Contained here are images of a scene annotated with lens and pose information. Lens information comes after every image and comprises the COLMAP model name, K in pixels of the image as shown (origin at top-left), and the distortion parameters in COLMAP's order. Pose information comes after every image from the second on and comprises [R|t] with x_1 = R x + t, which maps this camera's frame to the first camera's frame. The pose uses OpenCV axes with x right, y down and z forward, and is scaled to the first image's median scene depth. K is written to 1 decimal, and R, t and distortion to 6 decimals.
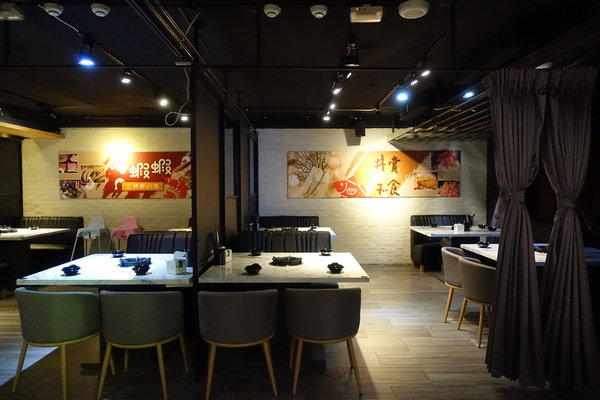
lens RADIAL K [[412.2, 0, 300.1], [0, 412.2, 200.1], [0, 0, 1]] dist [0.001626, -0.000469]
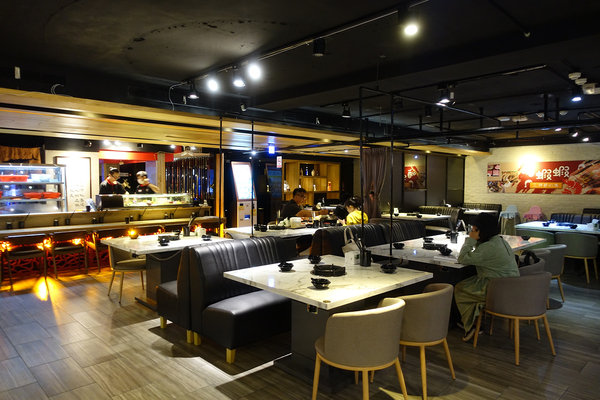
lens RADIAL K [[412.2, 0, 300.1], [0, 412.2, 199.5], [0, 0, 1]] dist [0.001626, -0.000469]
pose [[0.688228, 0.036409, -0.724581, 0.078145], [-0.030012, 0.999314, 0.021708, 0.011042], [0.724874, 0.006806, 0.688848, -0.629811]]
